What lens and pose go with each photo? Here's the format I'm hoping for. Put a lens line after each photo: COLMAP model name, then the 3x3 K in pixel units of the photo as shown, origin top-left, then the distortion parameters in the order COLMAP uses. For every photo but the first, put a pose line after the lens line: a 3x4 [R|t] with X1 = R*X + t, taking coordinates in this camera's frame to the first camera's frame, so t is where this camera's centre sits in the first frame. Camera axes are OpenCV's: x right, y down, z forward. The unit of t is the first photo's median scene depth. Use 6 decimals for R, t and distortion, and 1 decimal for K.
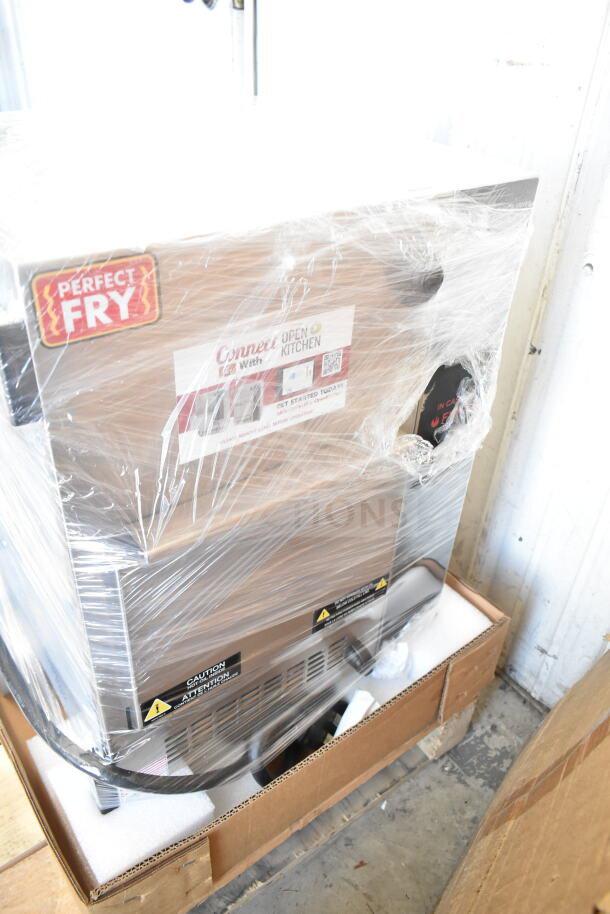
lens RADIAL K [[699.7, 0, 302.7], [0, 699.7, 457.3], [0, 0, 1]] dist [-0.017888, 0.016152]
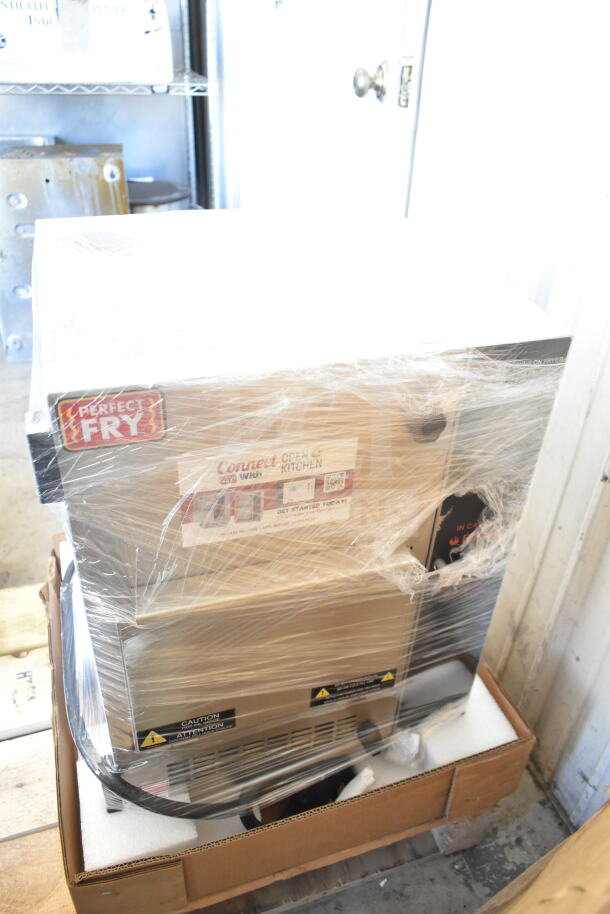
lens RADIAL K [[699.7, 0, 308.7], [0, 699.7, 455.9], [0, 0, 1]] dist [-0.017888, 0.016152]
pose [[0.951881, 0.173622, -0.252542, 0.273827], [-0.181978, 0.983252, -0.009929, -0.153632], [0.246589, 0.055408, 0.967535, -0.099923]]
